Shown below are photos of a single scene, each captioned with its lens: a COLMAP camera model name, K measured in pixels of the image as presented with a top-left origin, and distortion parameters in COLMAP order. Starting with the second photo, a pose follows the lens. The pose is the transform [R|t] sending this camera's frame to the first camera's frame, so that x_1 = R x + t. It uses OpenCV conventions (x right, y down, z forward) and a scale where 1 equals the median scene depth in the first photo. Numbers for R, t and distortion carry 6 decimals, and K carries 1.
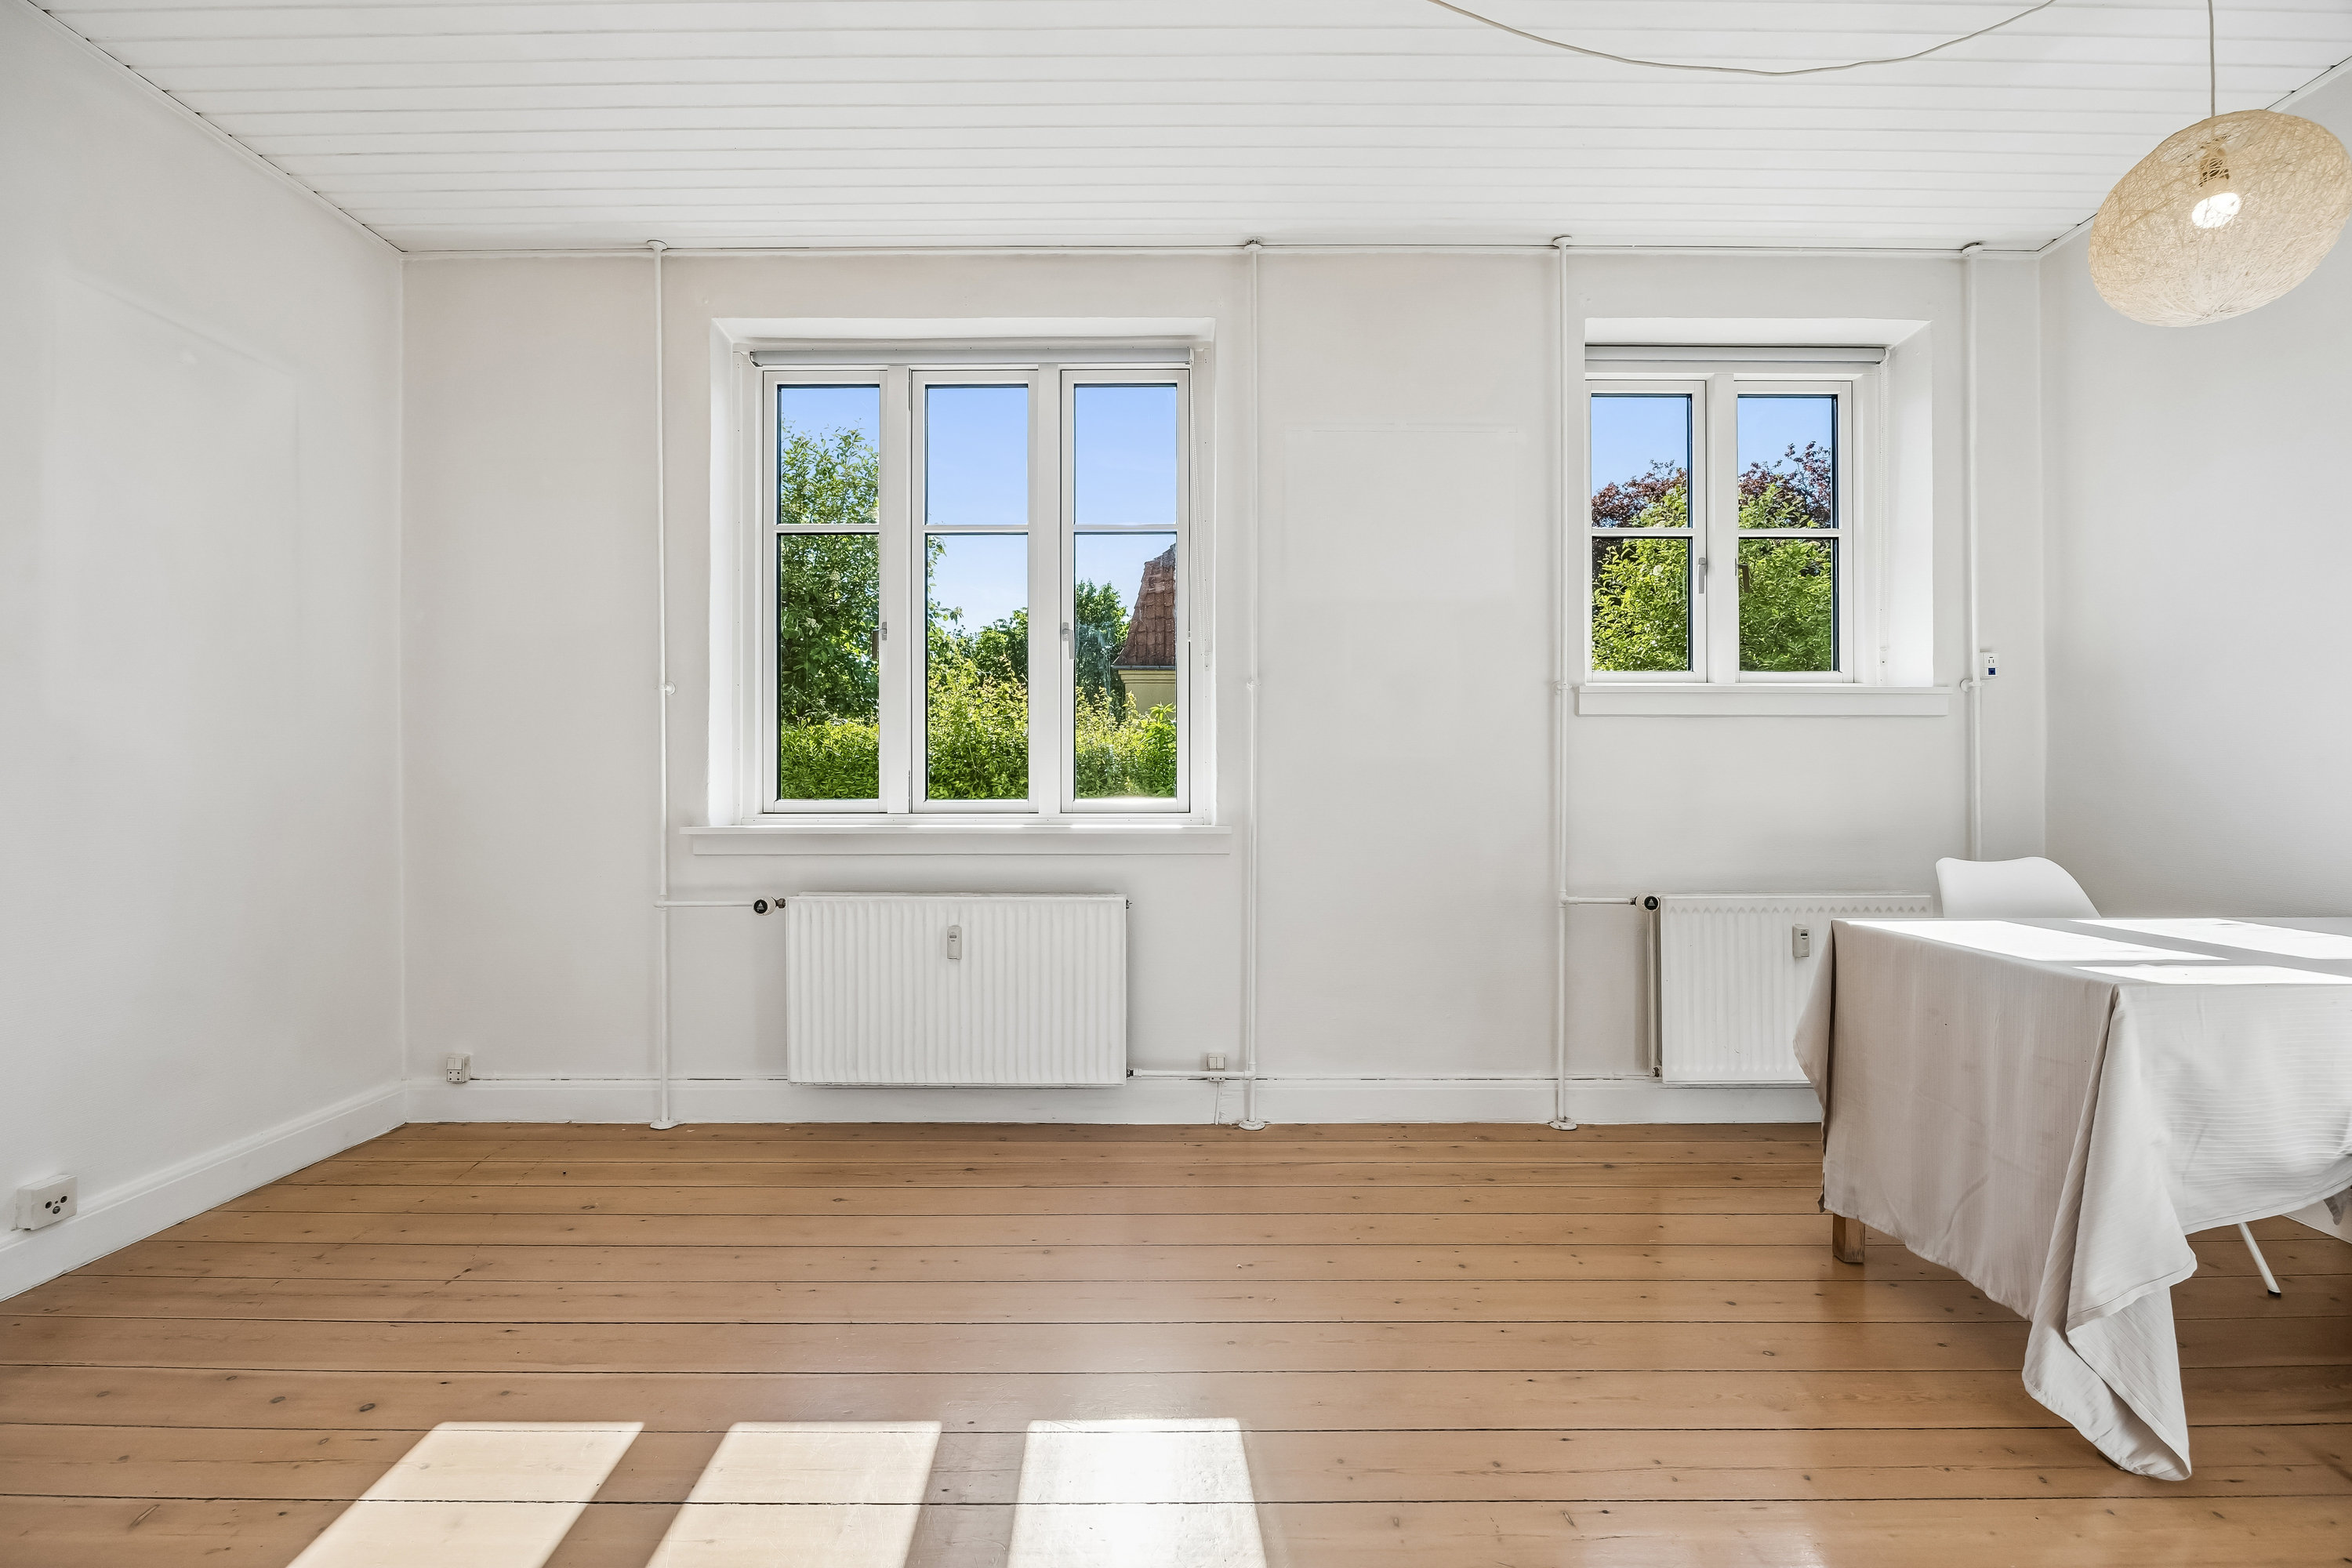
lens RADIAL K [[1047.2, 0, 1179.7], [0, 1047.2, 777.9], [0, 0, 1]] dist [-0.011849, 0.000203]
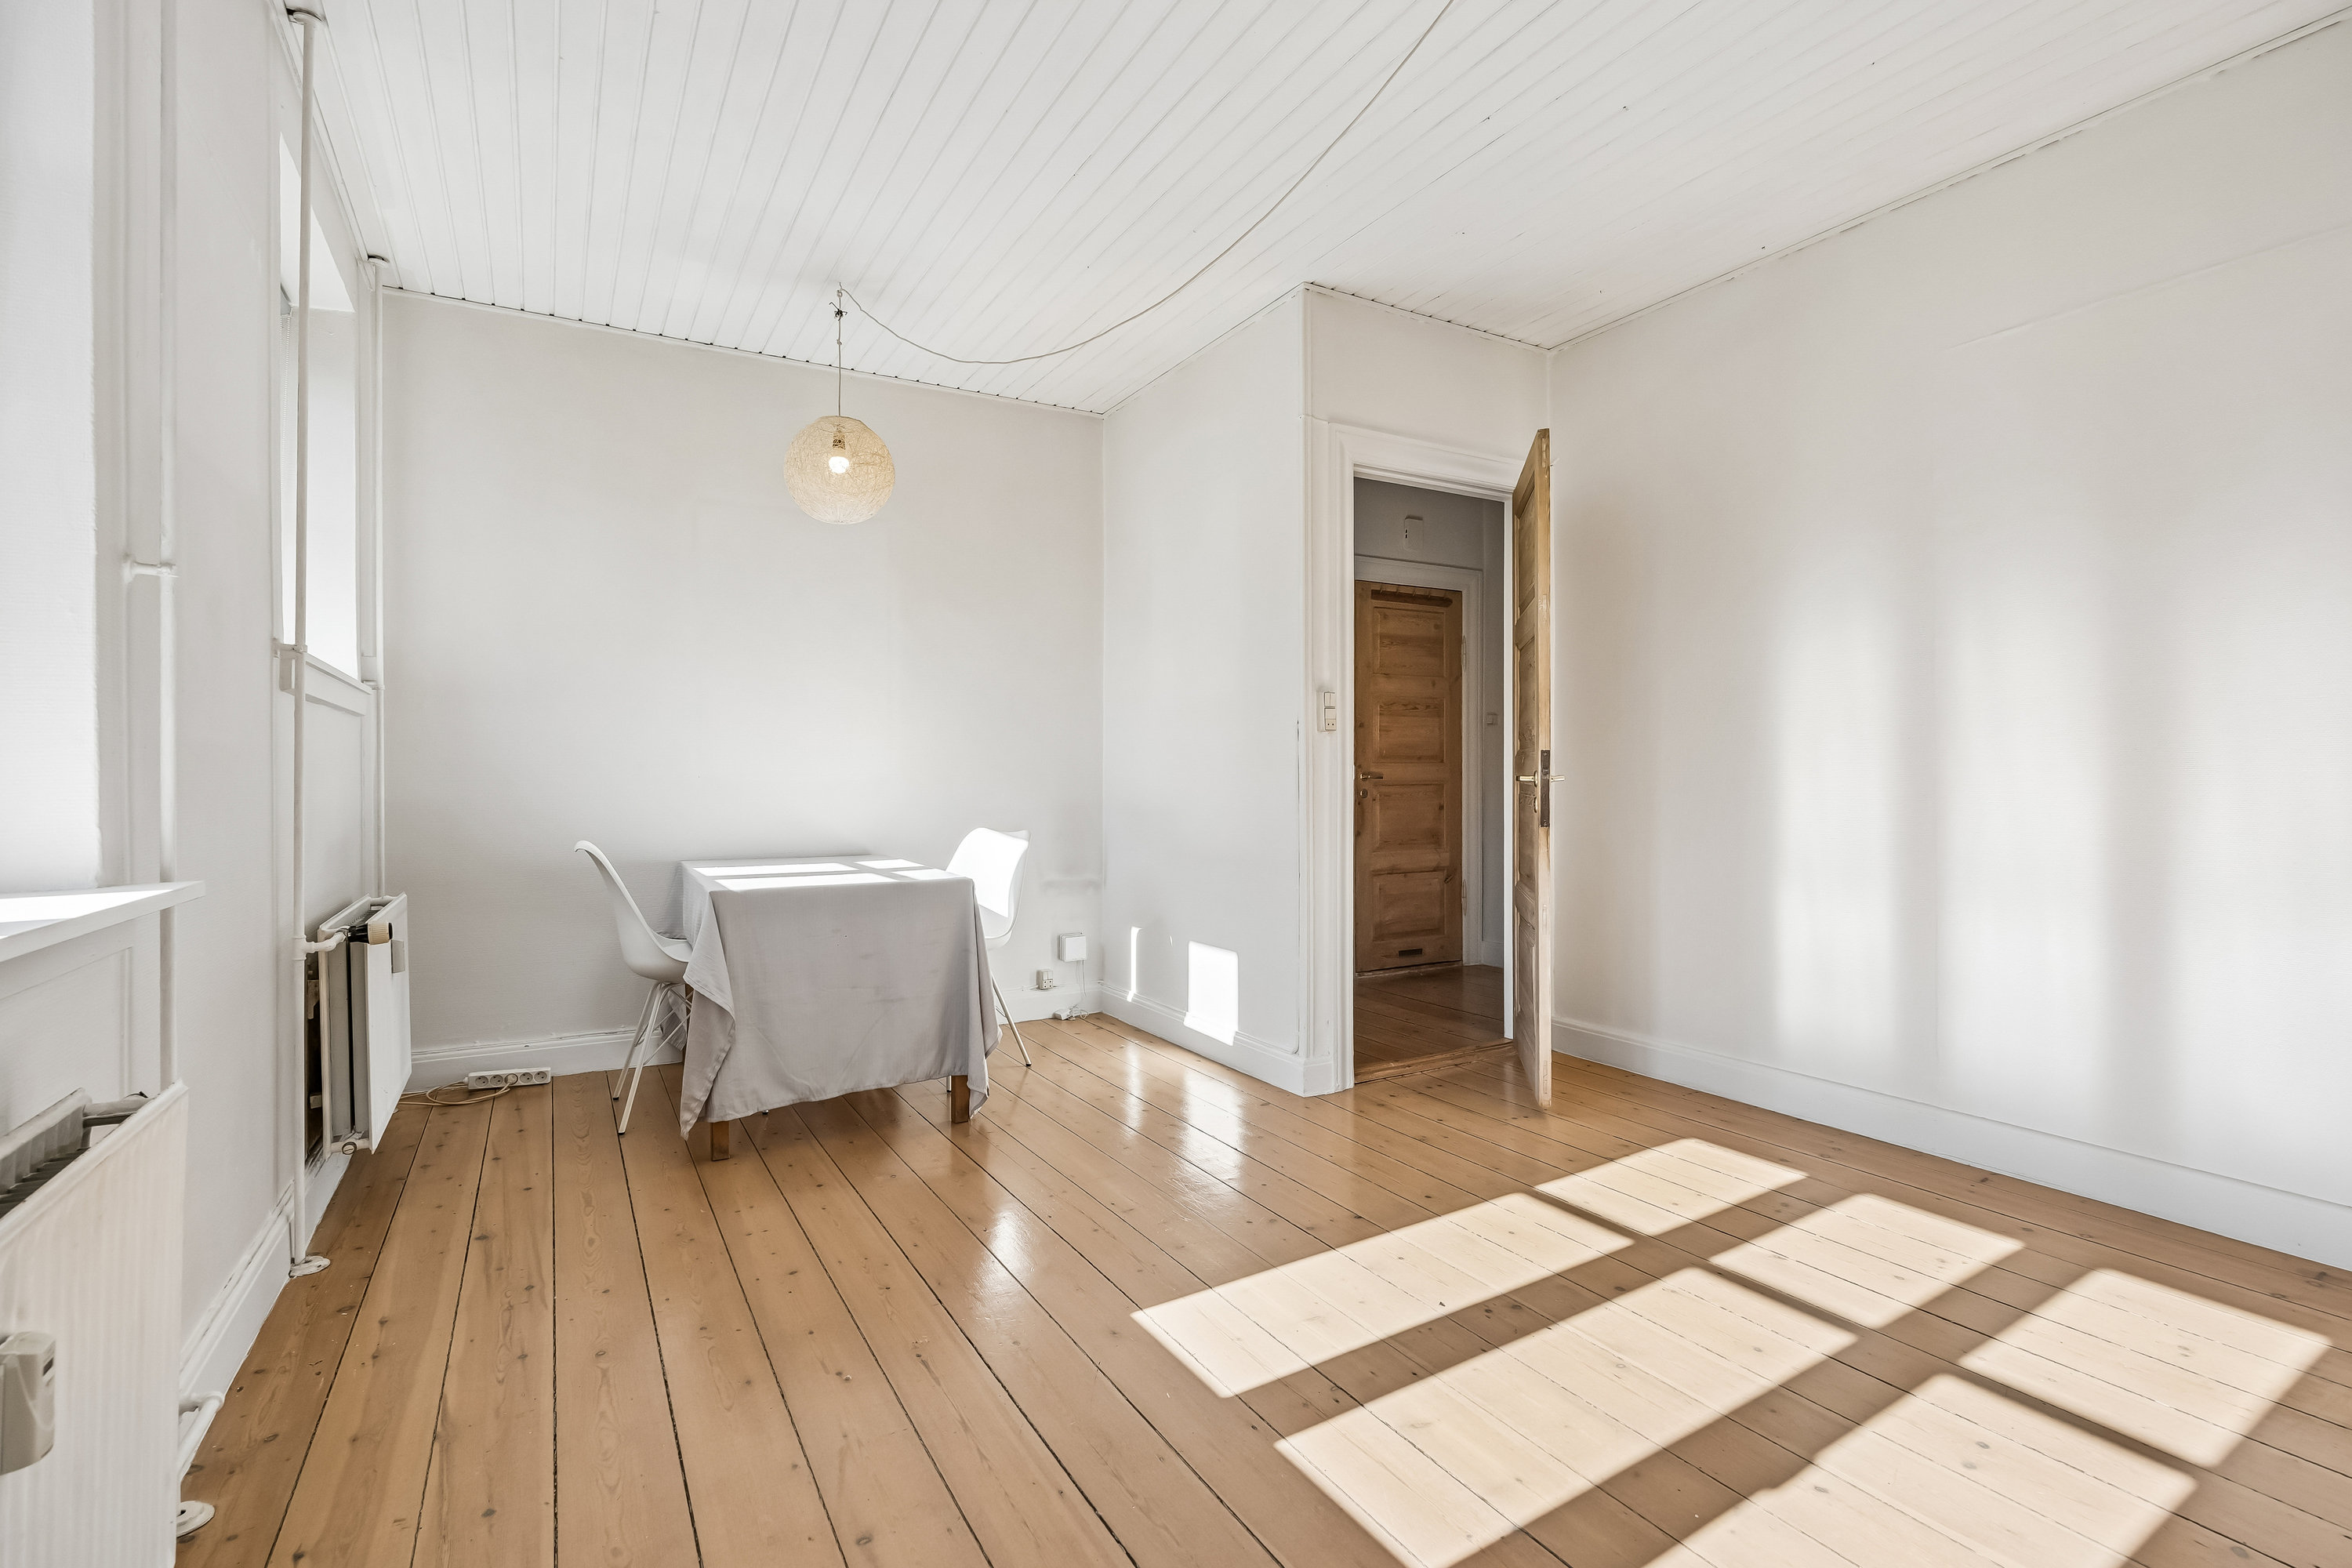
lens RADIAL K [[1110.7, 0, 1182.9], [0, 1110.7, 778.1], [0, 0, 1]] dist [-0.001083, -0.000476]
pose [[-0.499429, 0.001979, 0.866353, -0.597966], [0.001800, 0.999998, -0.001247, 0.003104], [-0.866353, 0.000936, -0.499431, 0.882338]]
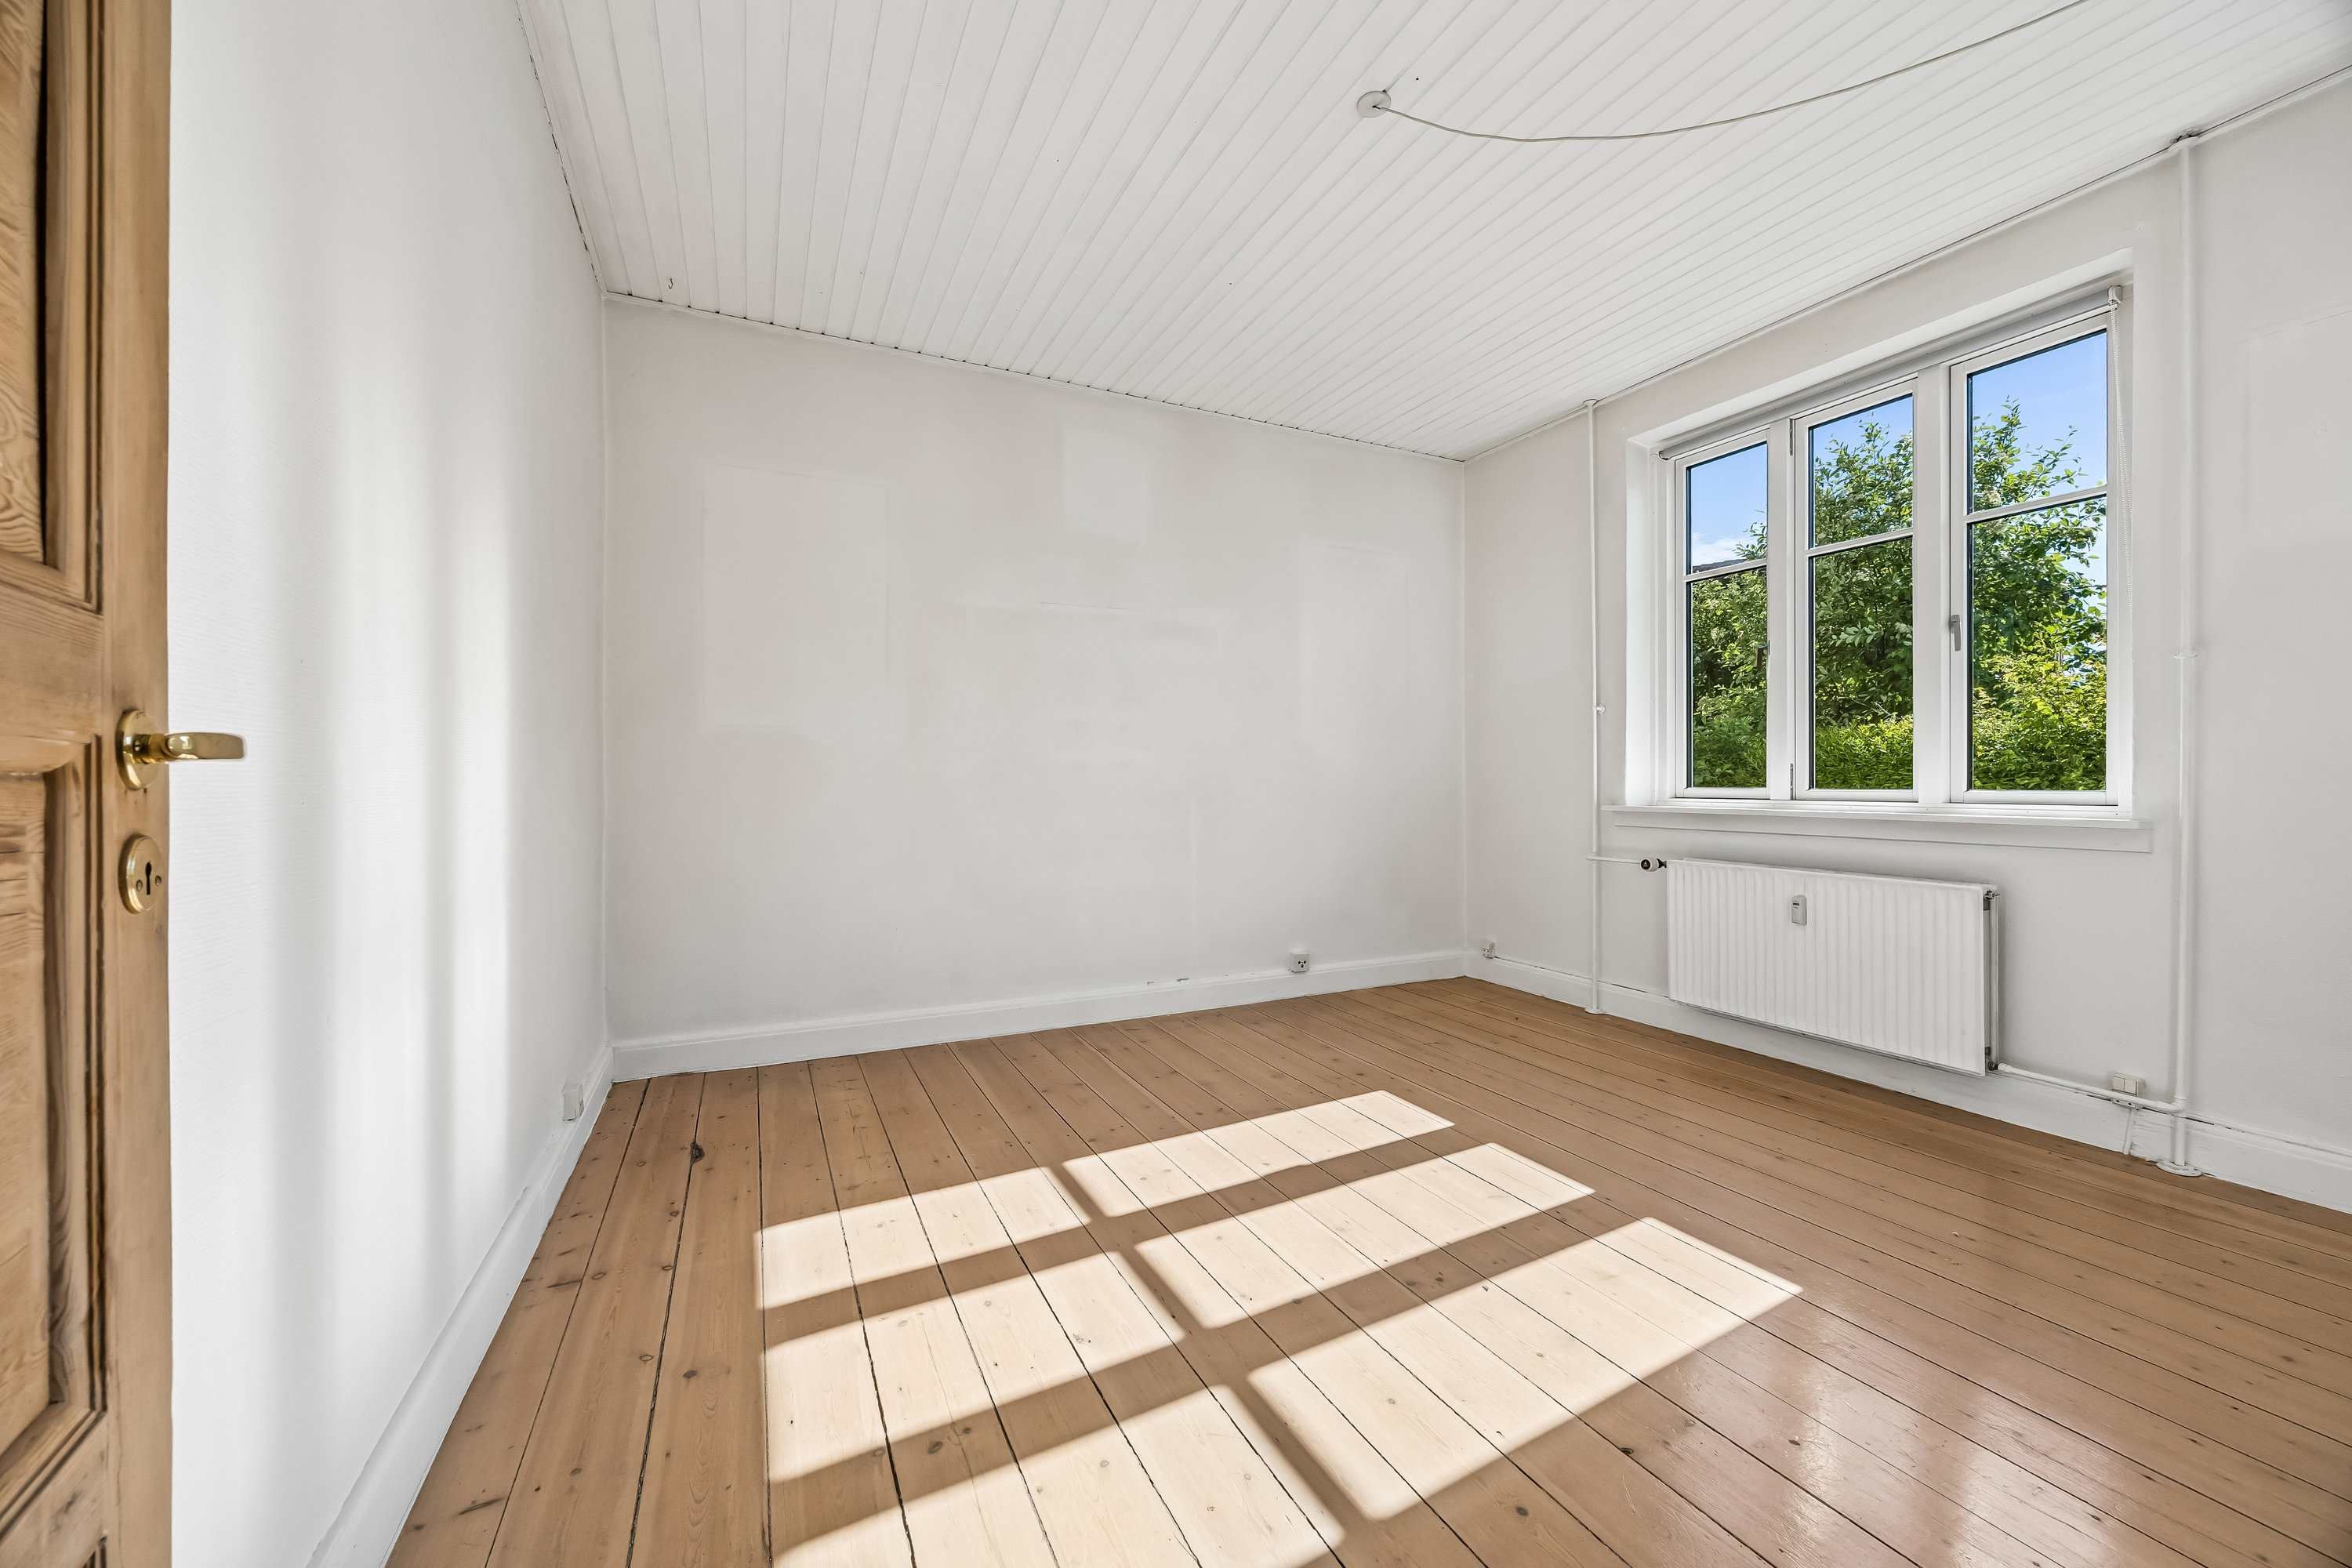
lens RADIAL K [[895.5, 0, 1176.0], [0, 895.5, 784.0], [0, 0, 1]] dist [-0.002830, -0.000149]
pose [[0.434485, 0.004720, -0.900667, 0.378992], [0.001554, 0.999981, 0.005990, 0.009768], [0.900678, -0.004002, 0.434469, -0.060770]]
